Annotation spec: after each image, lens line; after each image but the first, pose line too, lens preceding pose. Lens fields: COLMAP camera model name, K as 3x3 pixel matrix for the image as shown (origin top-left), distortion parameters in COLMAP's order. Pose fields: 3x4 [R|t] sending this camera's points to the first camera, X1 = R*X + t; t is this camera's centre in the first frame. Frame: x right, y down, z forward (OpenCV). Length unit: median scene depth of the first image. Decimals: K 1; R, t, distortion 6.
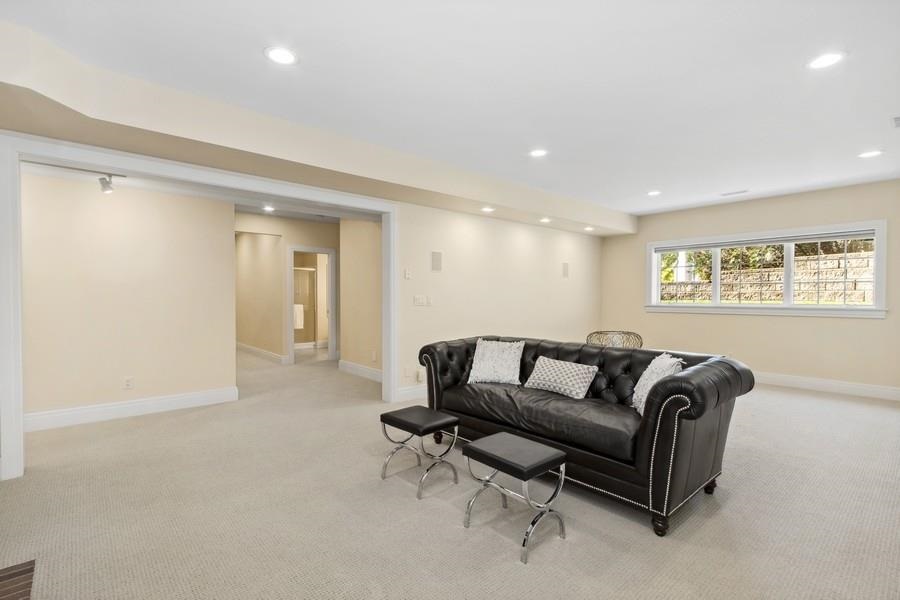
lens RADIAL K [[422.7, 0, 454.0], [0, 422.7, 304.6], [0, 0, 1]] dist [0.001984, 0.000664]
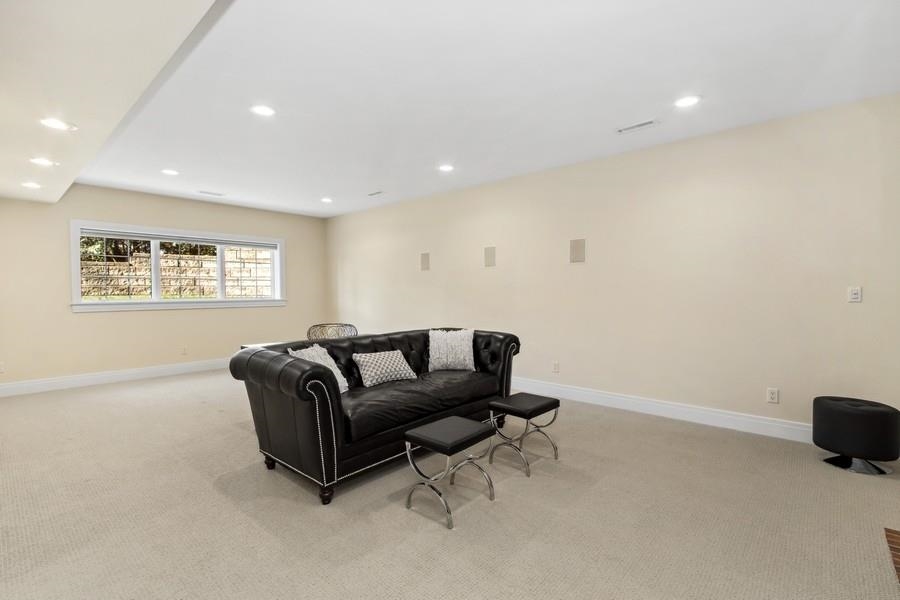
lens RADIAL K [[422.7, 0, 453.2], [0, 422.7, 291.7], [0, 0, 1]] dist [0.001984, 0.000664]
pose [[-0.119279, -0.004710, 0.992850, -0.454818], [0.024892, 0.999660, 0.007733, -0.010910], [-0.992549, 0.025636, -0.119121, 0.532416]]
